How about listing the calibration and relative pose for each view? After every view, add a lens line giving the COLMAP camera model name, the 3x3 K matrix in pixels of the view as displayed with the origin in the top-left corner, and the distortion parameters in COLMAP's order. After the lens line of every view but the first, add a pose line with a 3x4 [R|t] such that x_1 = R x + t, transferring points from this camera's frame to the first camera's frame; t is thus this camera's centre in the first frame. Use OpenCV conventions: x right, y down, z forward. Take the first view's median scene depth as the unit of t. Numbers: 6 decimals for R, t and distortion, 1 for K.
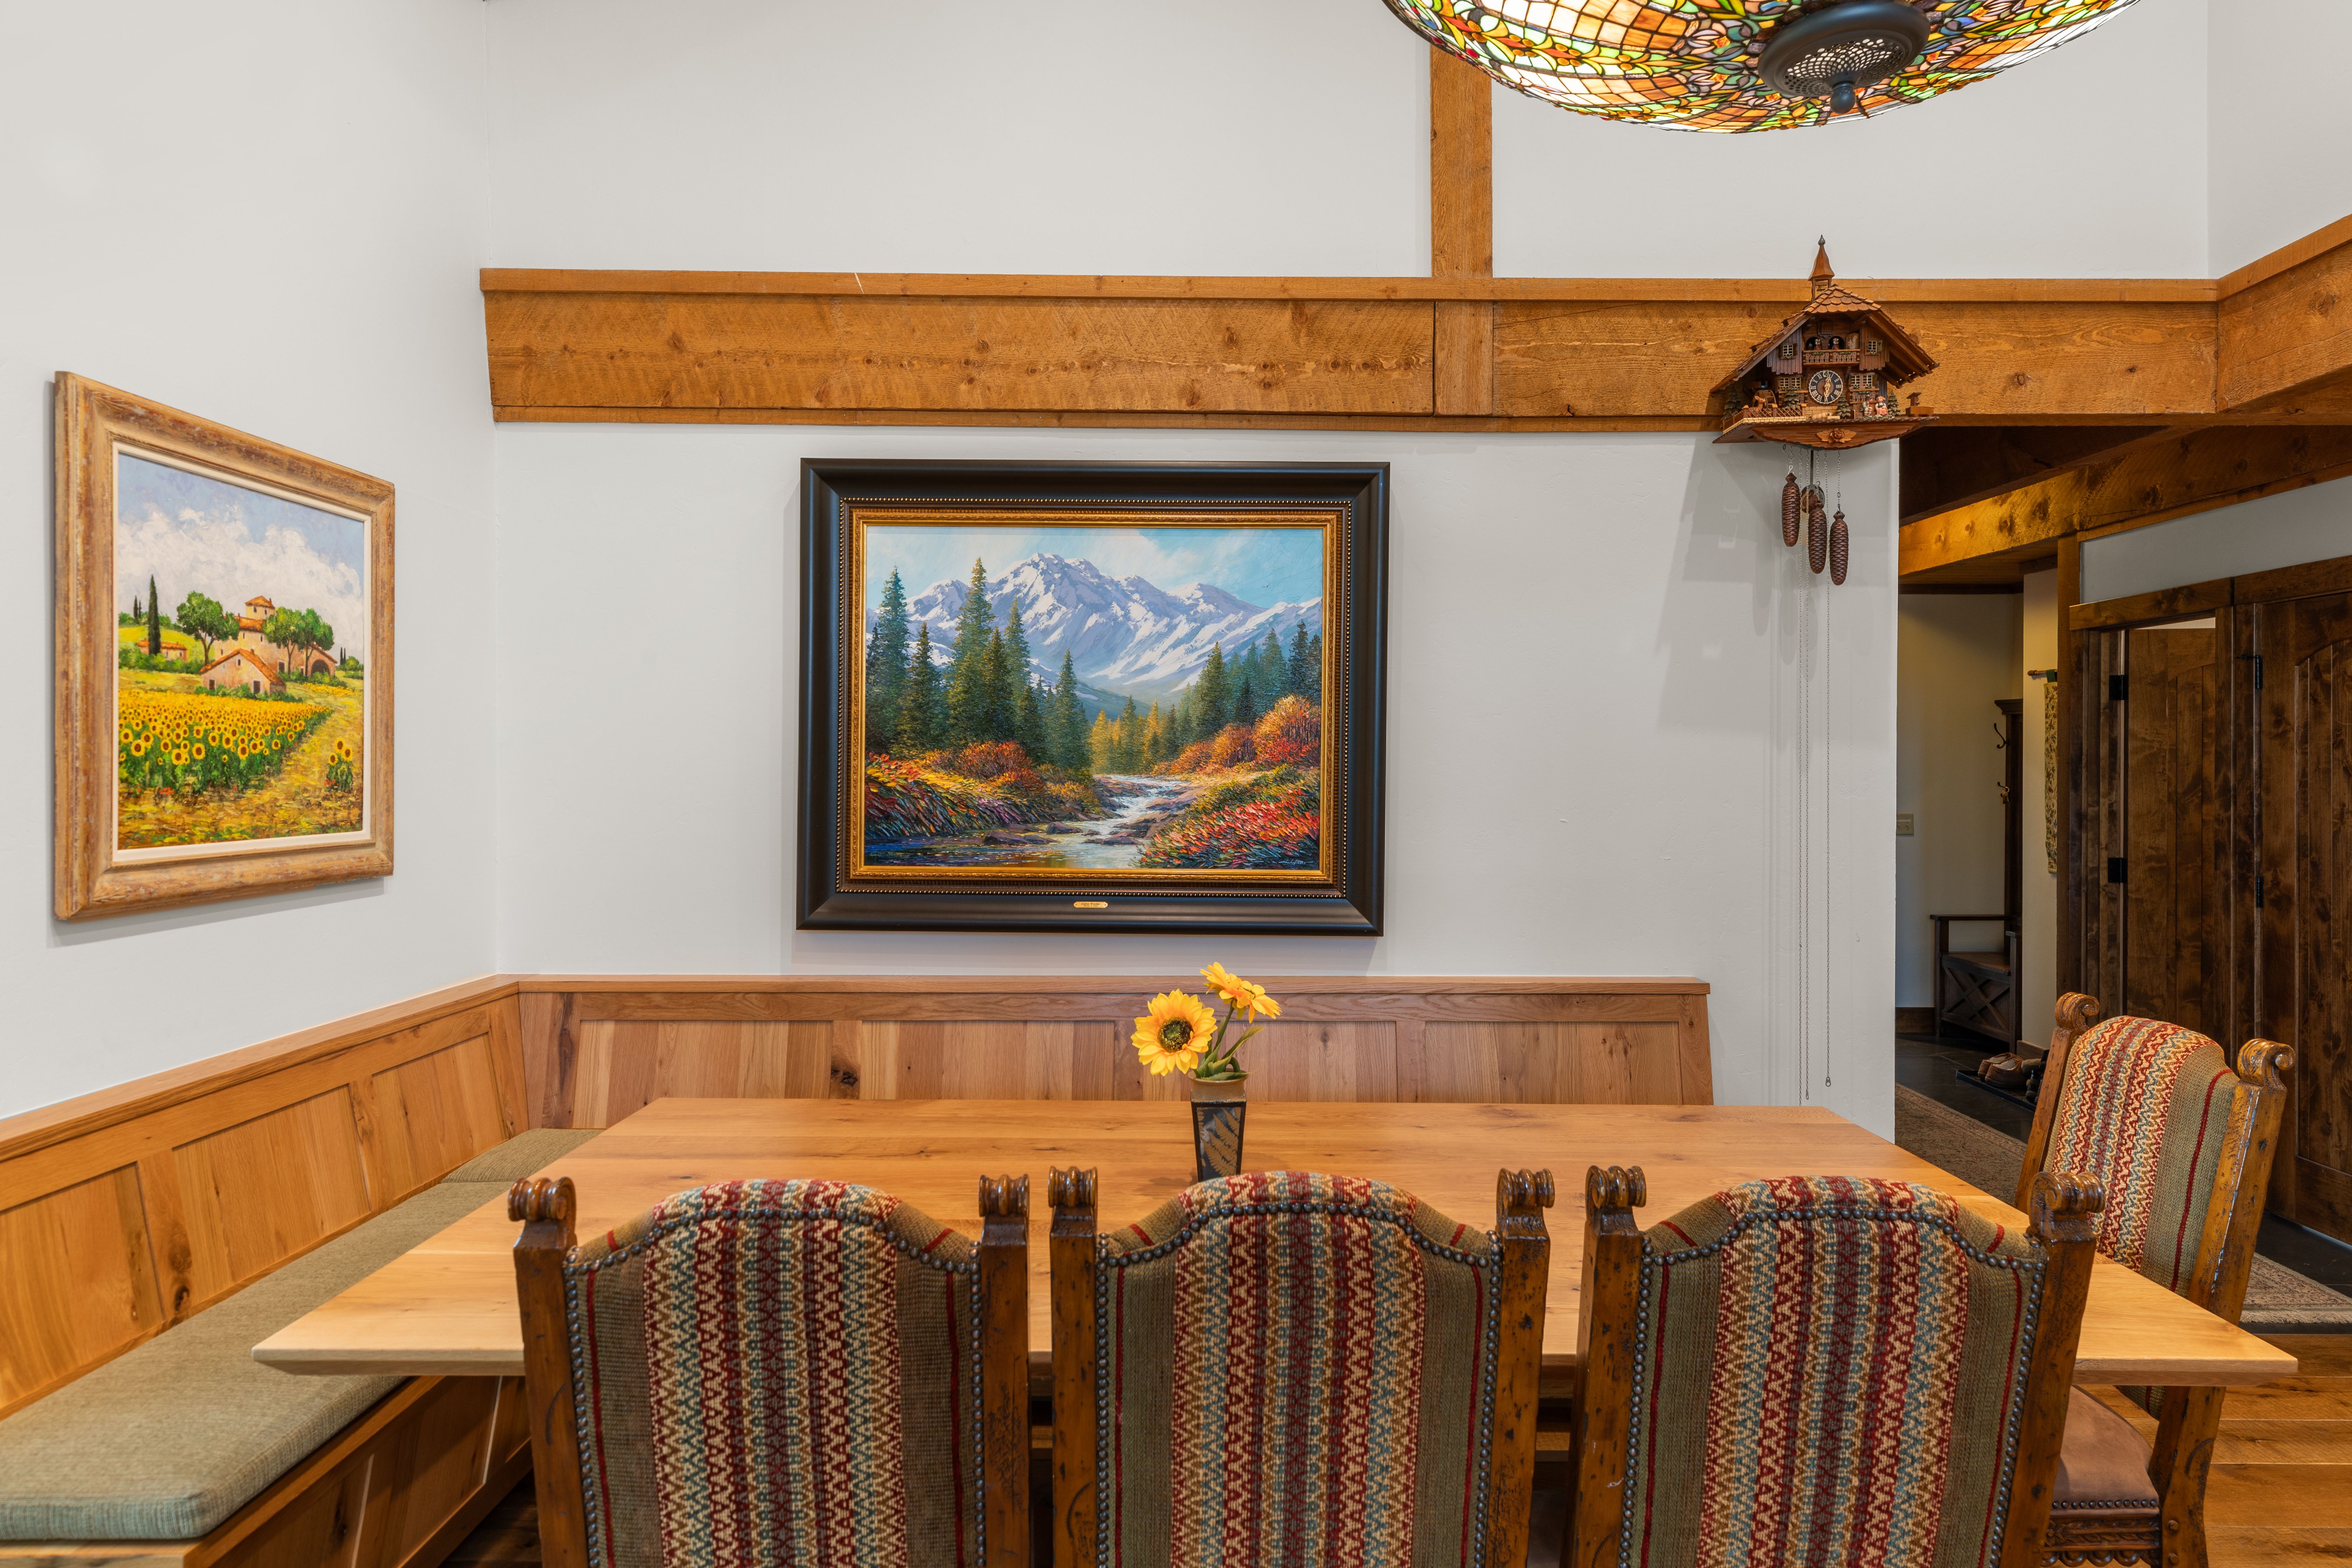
lens RADIAL K [[1395.5, 0, 1176.0], [0, 1395.5, 784.0], [0, 0, 1]] dist [0.002575, 0.000852]
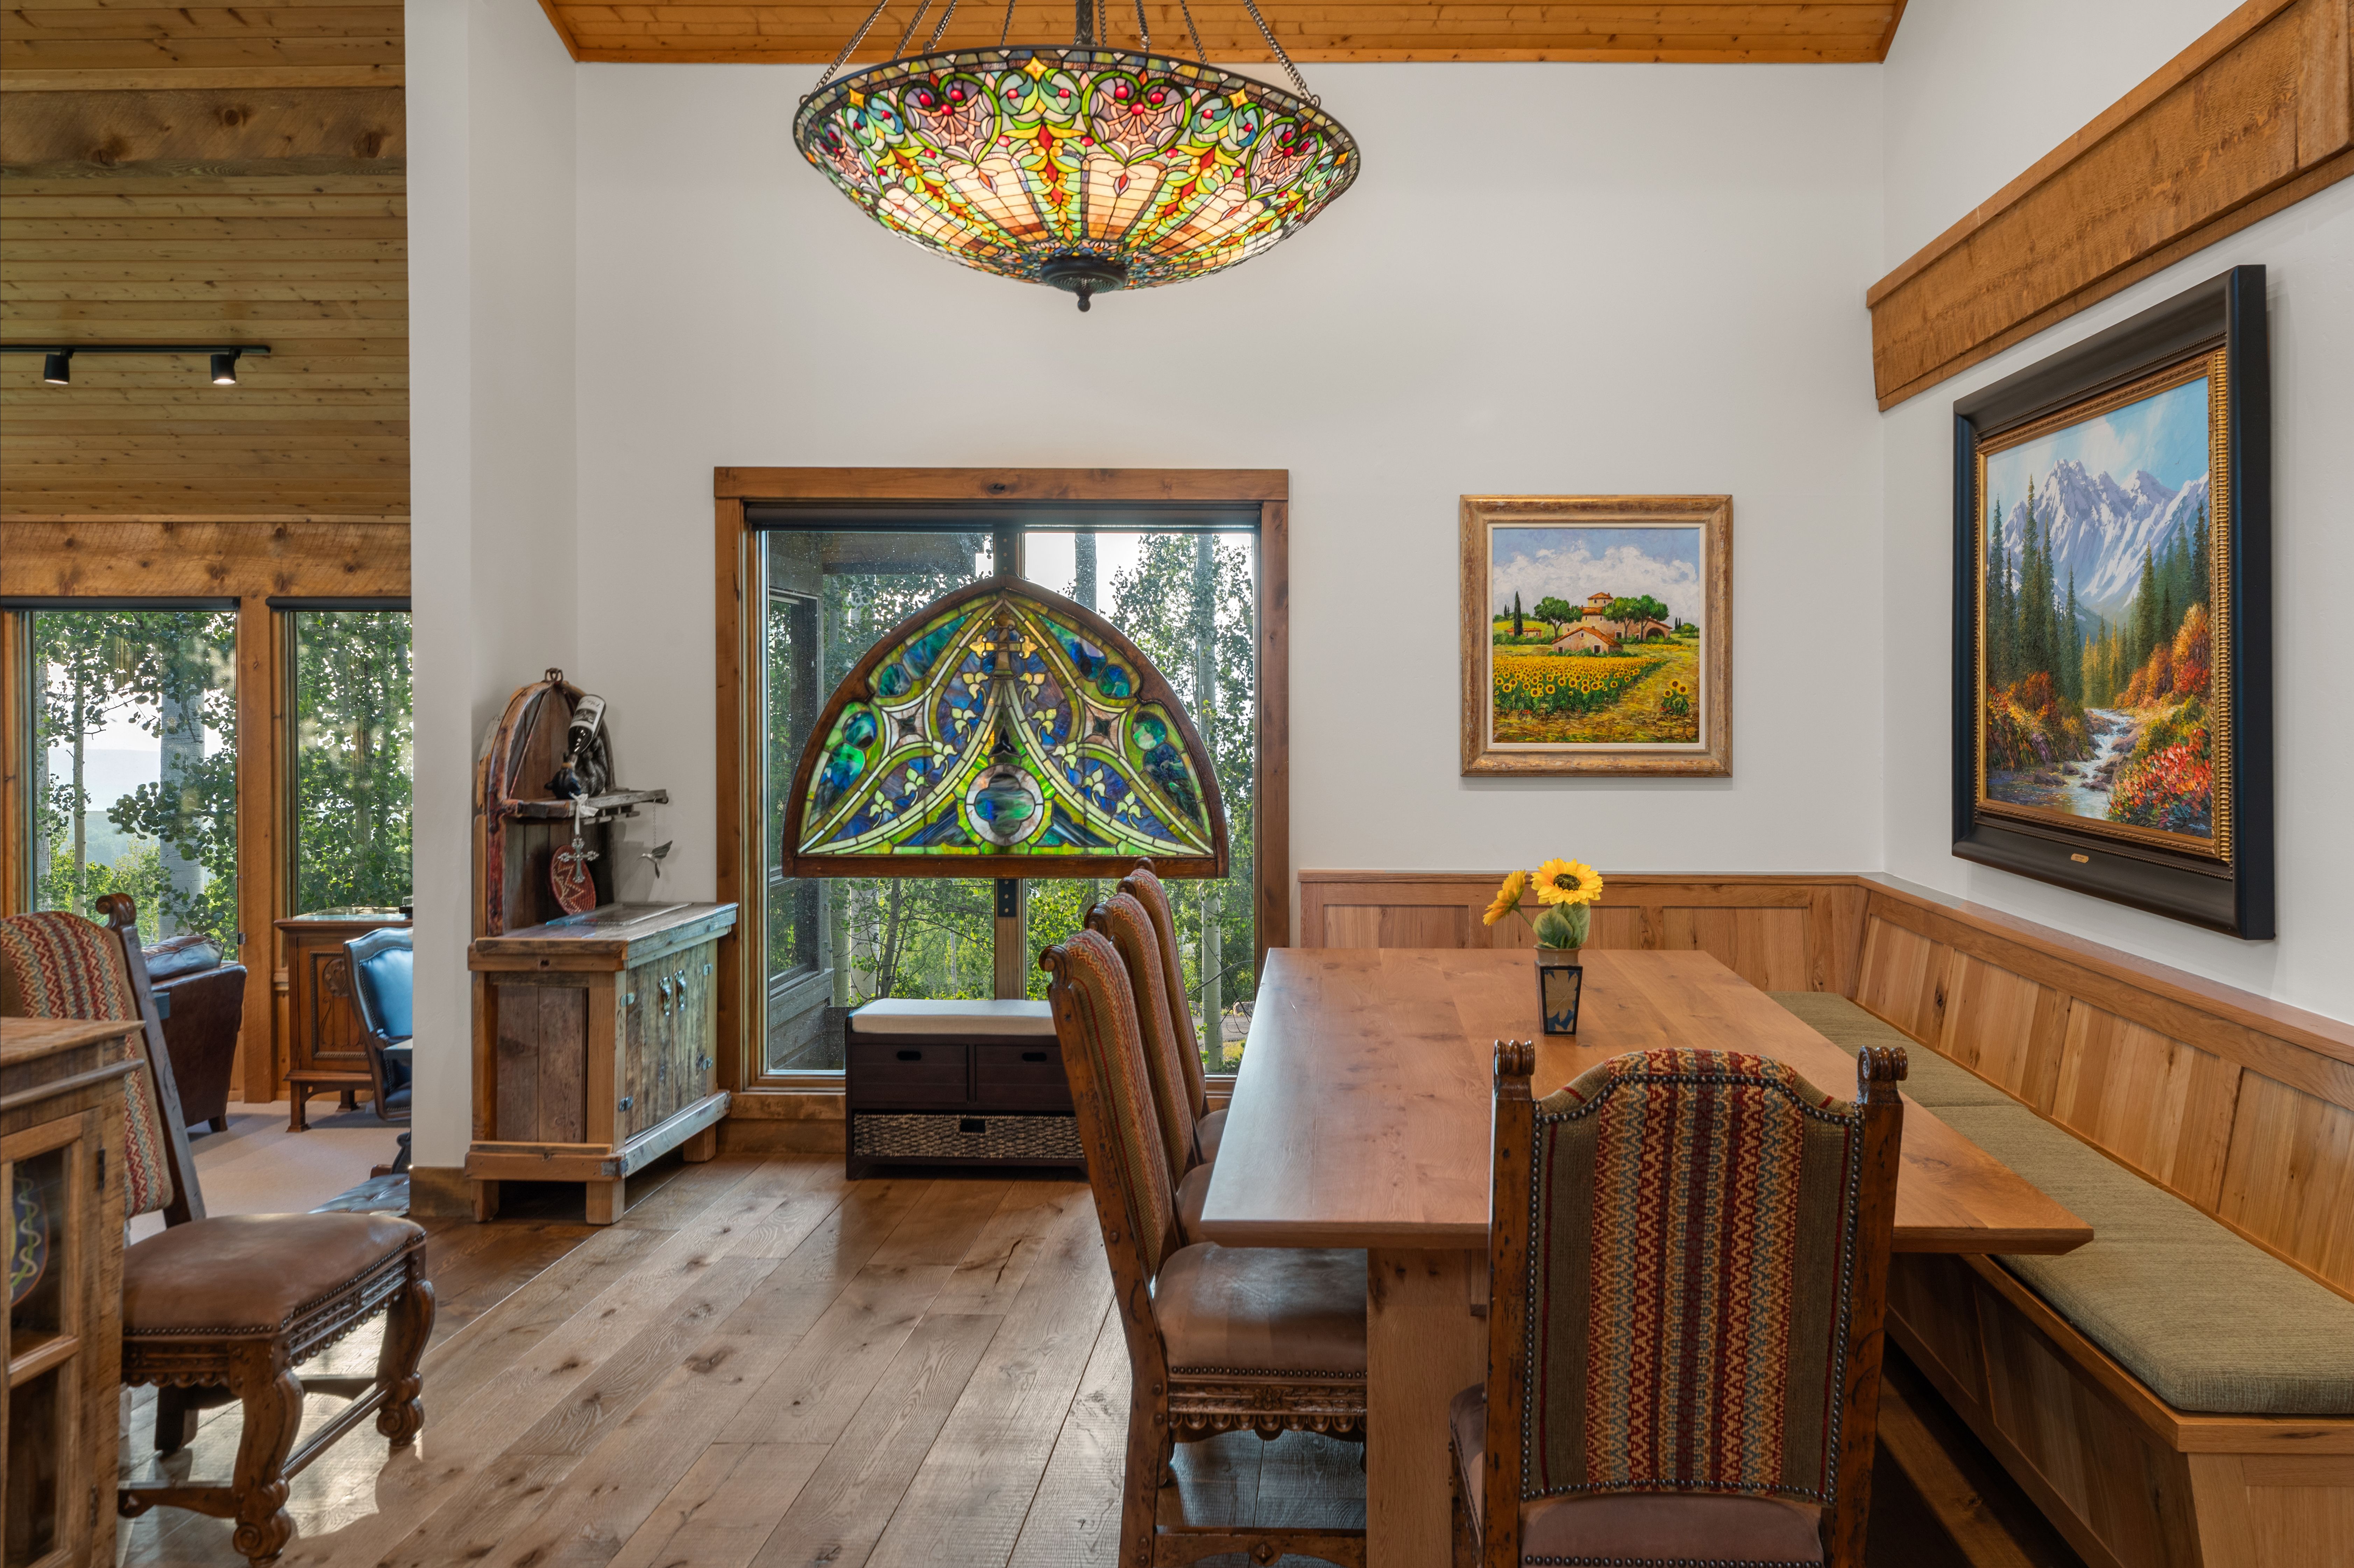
lens RADIAL K [[1701.4, 0, 1177.0], [0, 1701.4, 784.0], [0, 0, 1]] dist [0.002986, -0.001004]
pose [[-0.095970, 0.049290, -0.994163, 1.291913], [-0.015509, 0.998578, 0.051006, -0.005852], [0.995263, 0.020313, -0.095070, 0.669494]]
